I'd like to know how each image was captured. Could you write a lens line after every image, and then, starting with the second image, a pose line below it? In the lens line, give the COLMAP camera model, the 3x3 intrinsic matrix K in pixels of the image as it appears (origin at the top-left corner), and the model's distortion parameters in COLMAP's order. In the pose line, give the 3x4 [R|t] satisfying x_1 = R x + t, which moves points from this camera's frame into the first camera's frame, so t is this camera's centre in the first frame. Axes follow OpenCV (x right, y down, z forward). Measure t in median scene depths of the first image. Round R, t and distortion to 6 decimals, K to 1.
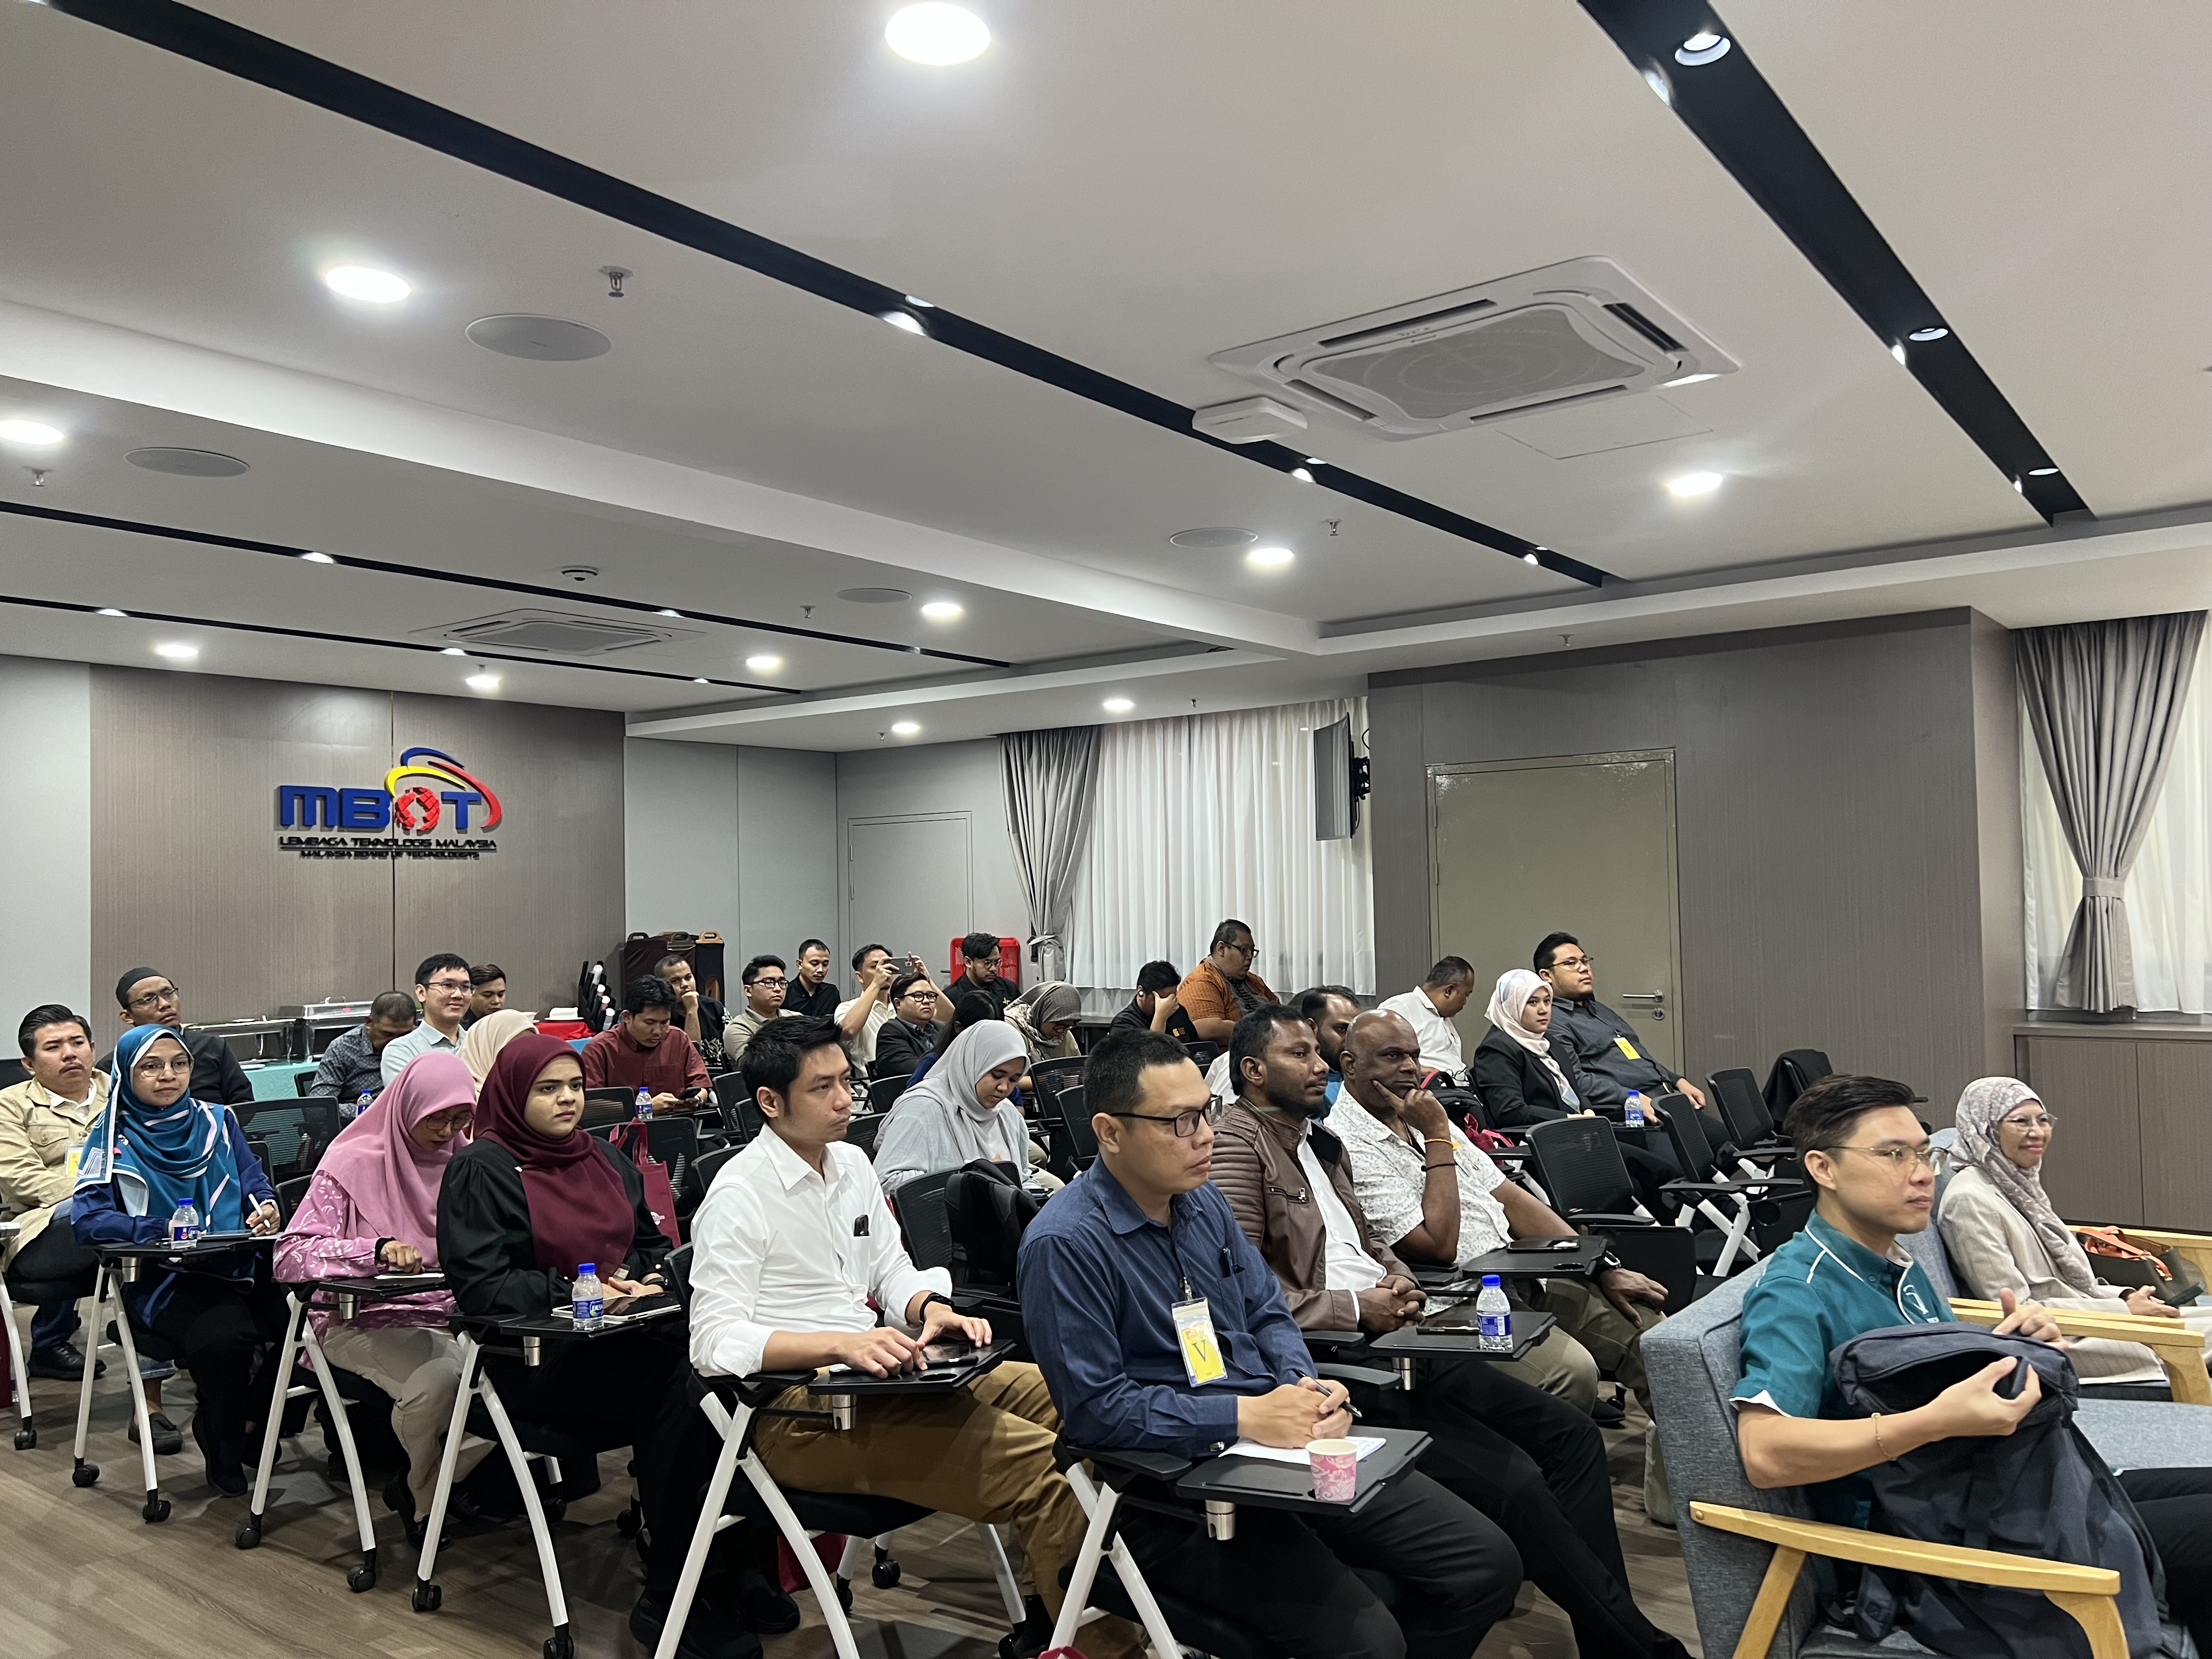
lens RADIAL K [[1663.1, 0, 1106.0], [0, 1663.1, 829.5], [0, 0, 1]] dist [0.091105, -0.272358]
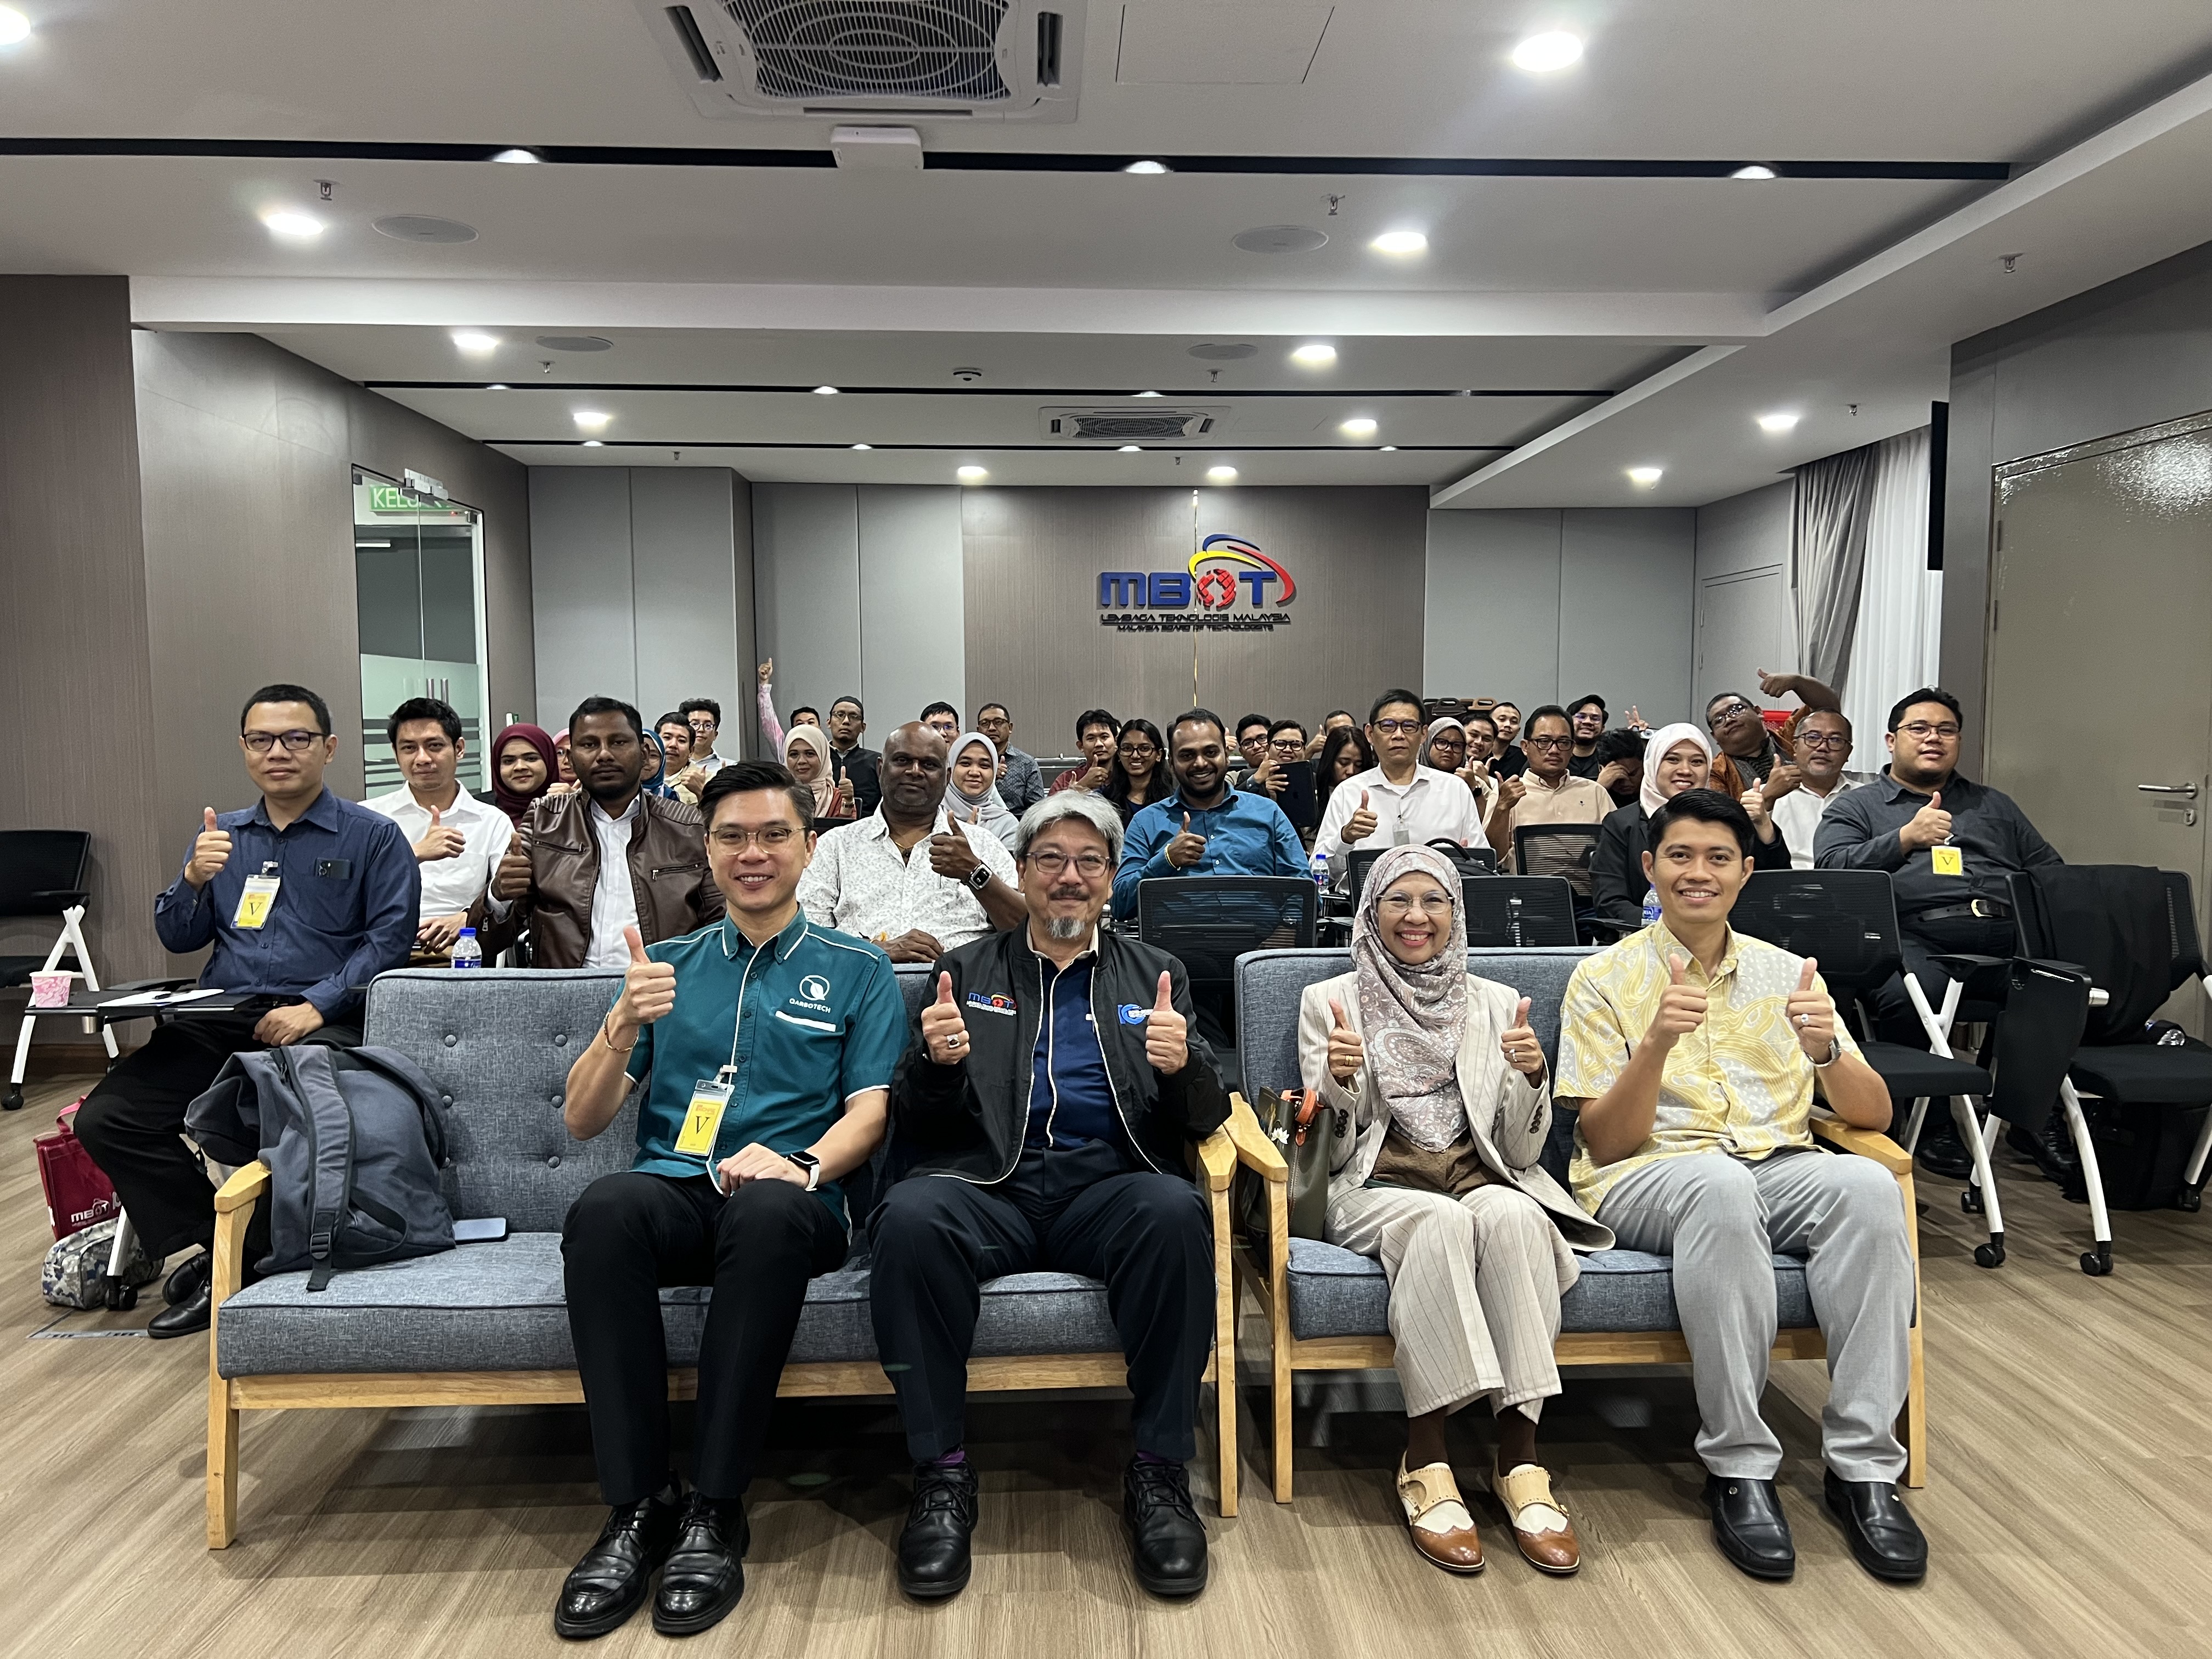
lens RADIAL K [[1663.1, 0, 1106.0], [0, 1663.1, 829.5], [0, 0, 1]] dist [0.091105, -0.272358]
pose [[0.642877, 0.068185, -0.762929, 0.444987], [0.023289, 0.993830, 0.108445, 0.027680], [0.765616, -0.087484, 0.637322, 0.188857]]
